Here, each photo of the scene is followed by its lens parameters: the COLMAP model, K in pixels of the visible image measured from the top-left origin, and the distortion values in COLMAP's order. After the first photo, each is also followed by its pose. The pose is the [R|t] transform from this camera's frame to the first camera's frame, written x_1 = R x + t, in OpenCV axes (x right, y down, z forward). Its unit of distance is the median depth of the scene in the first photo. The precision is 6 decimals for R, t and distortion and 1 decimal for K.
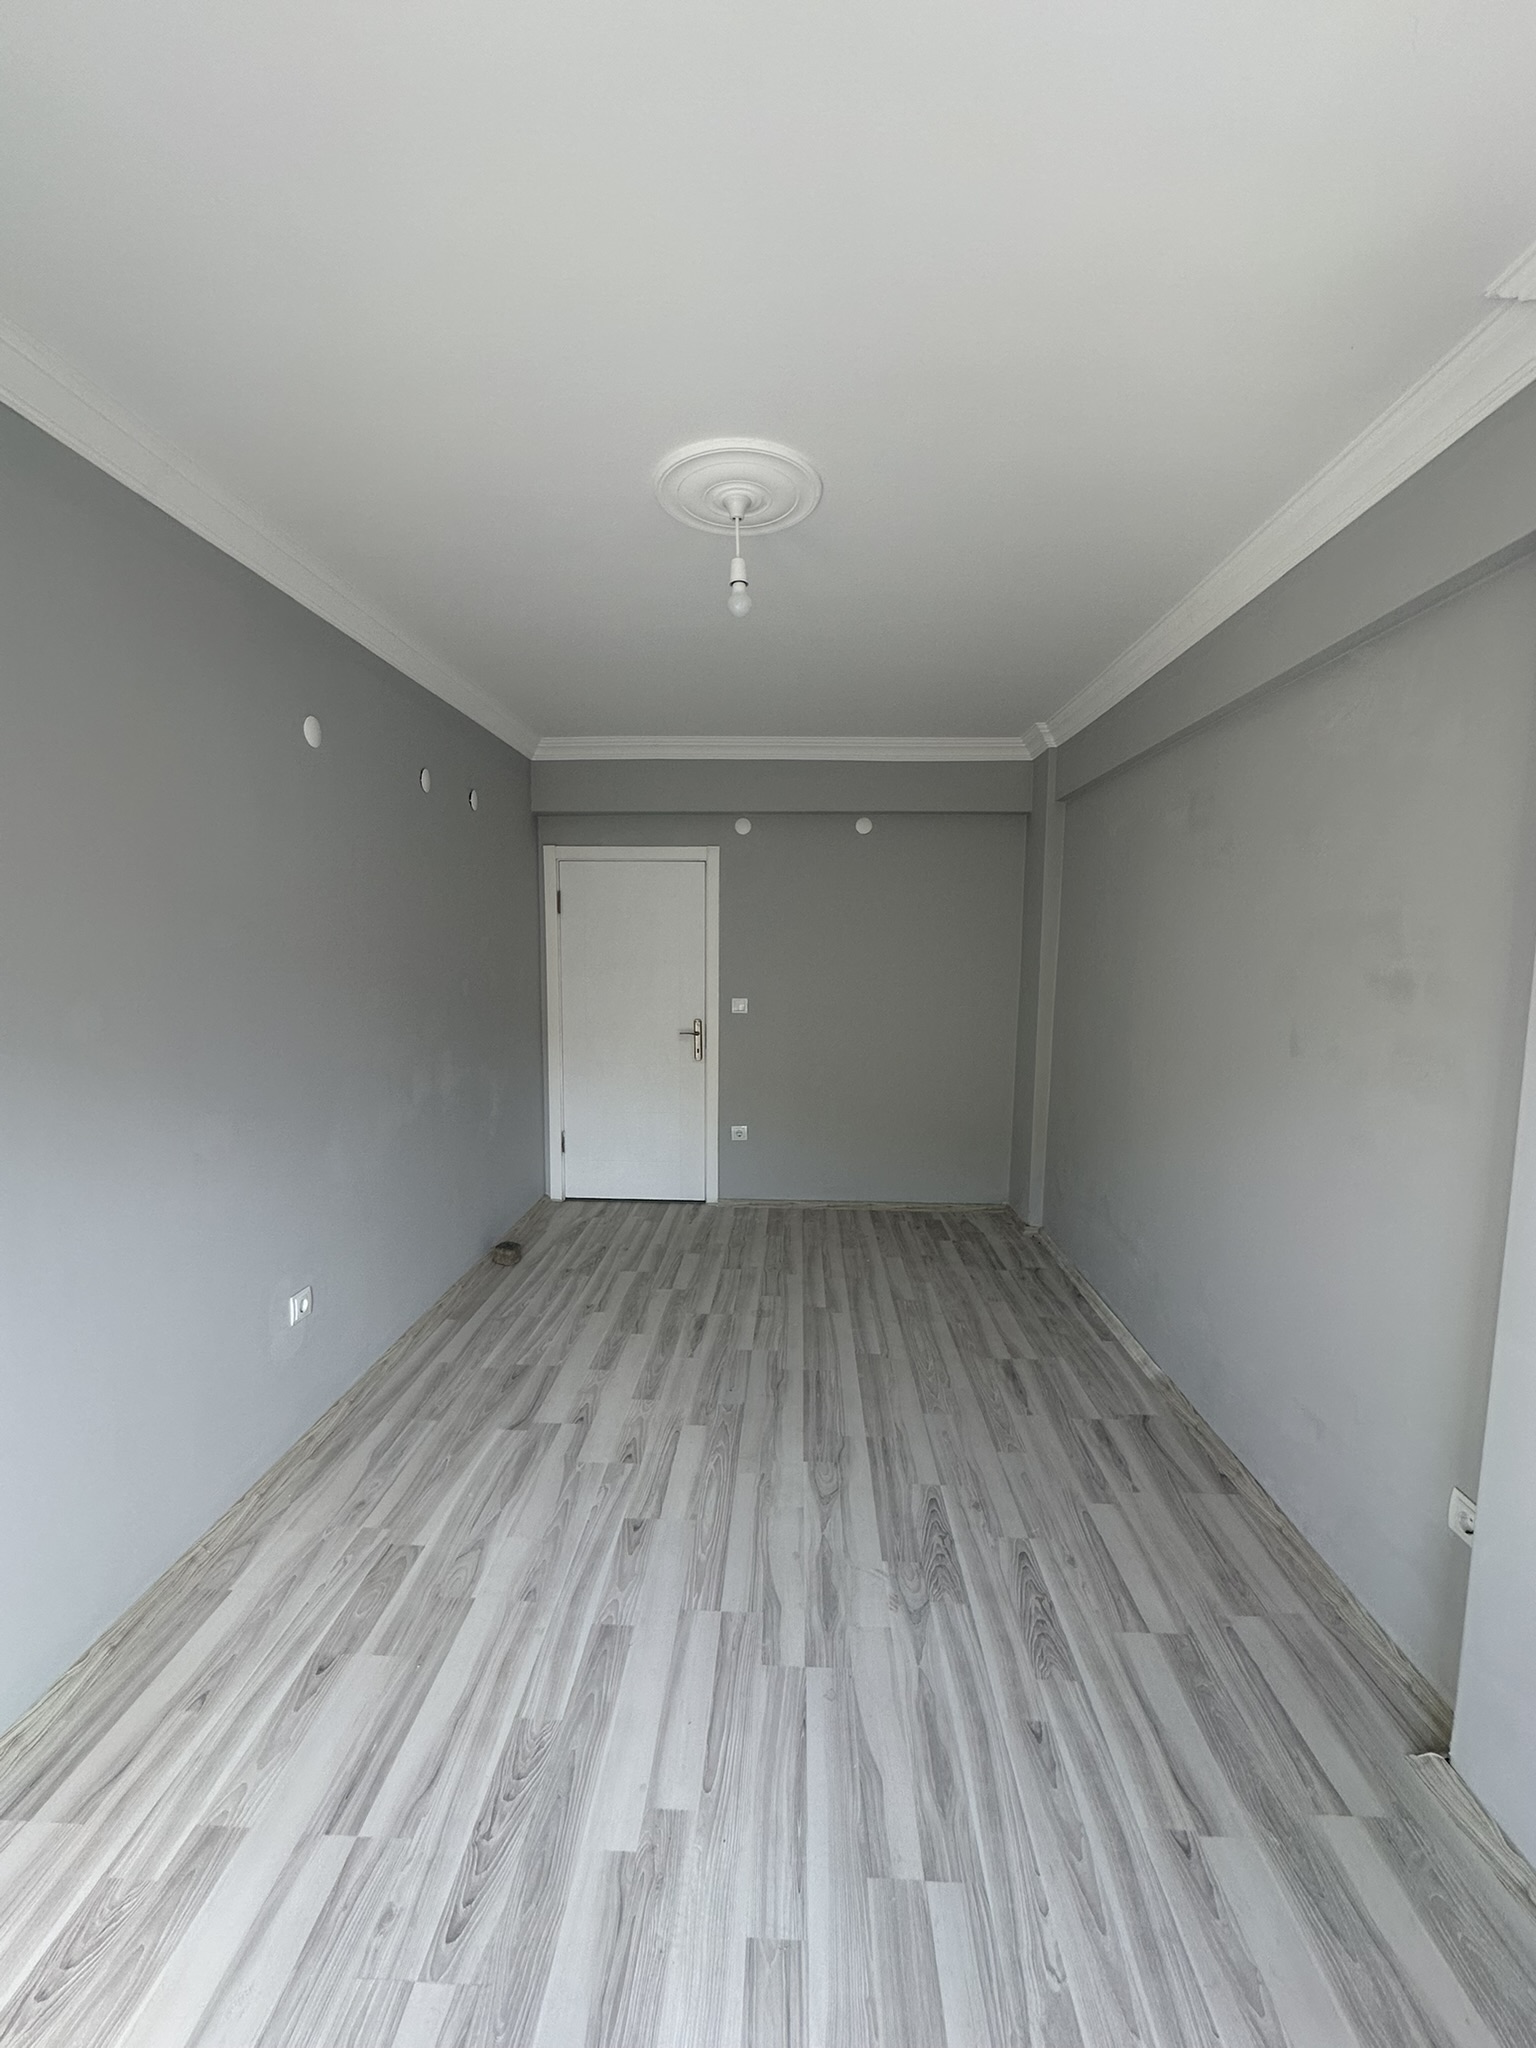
lens RADIAL K [[815.6, 0, 772.1], [0, 815.6, 1025.5], [0, 0, 1]] dist [-0.001348, 0.000140]
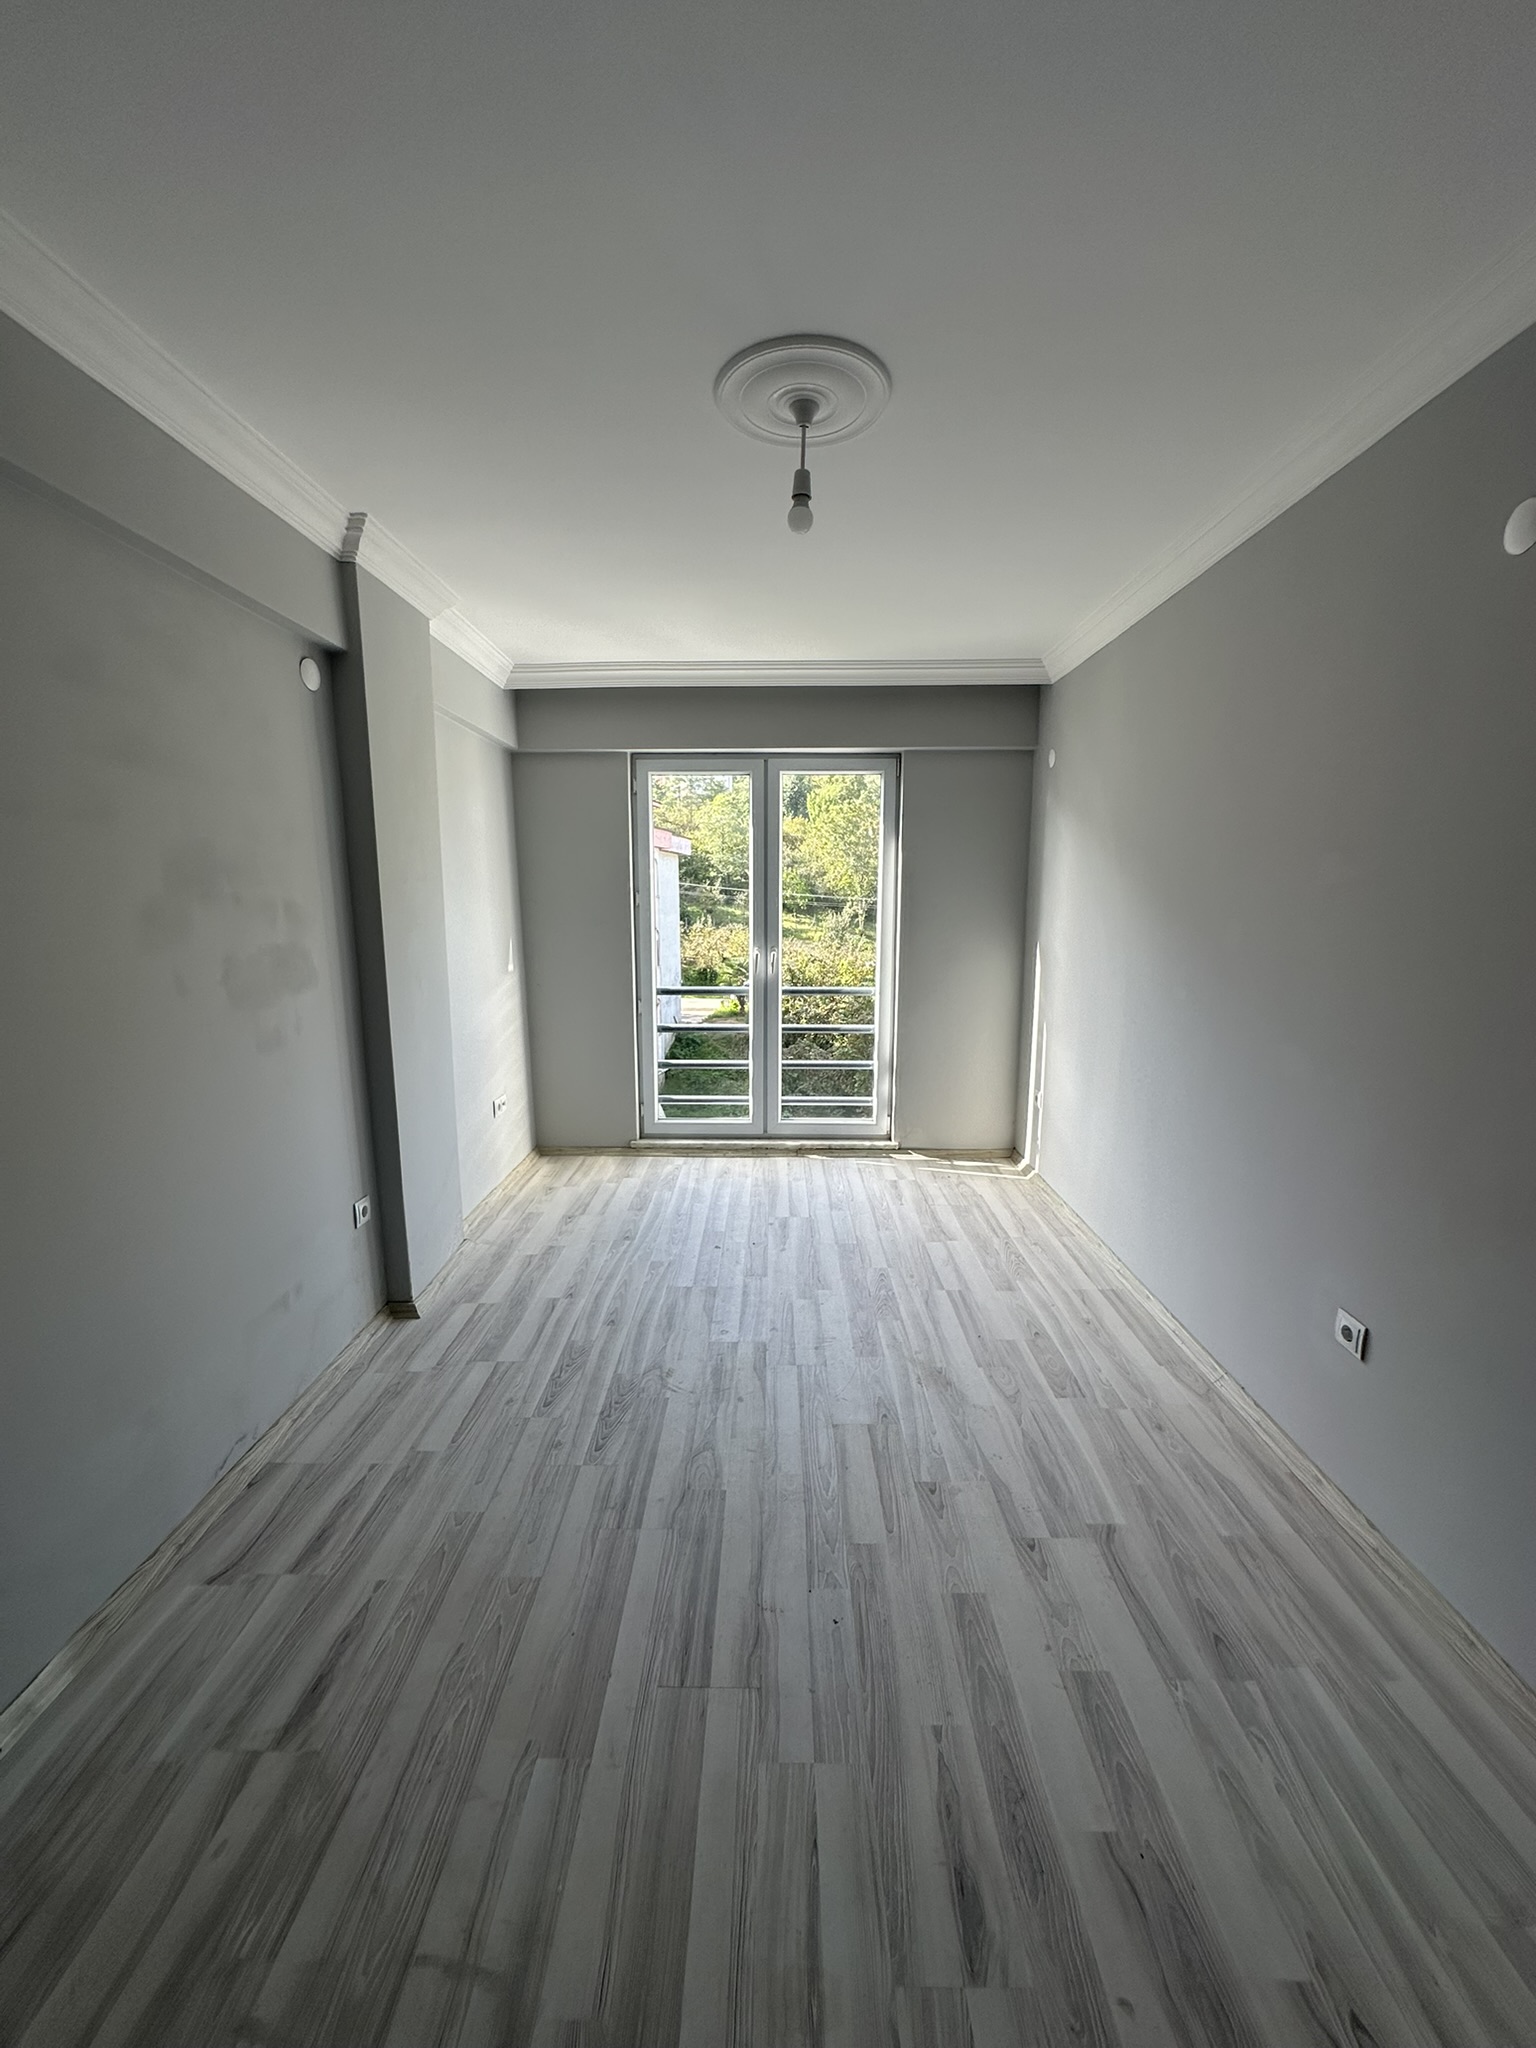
lens RADIAL K [[815.6, 0, 765.4], [0, 815.6, 1025.3], [0, 0, 1]] dist [-0.001348, 0.000140]
pose [[-0.999744, -0.000904, -0.022587, 0.017751], [-0.006727, 0.965827, 0.259101, -0.159620], [0.021581, 0.259187, -0.965586, 1.742945]]
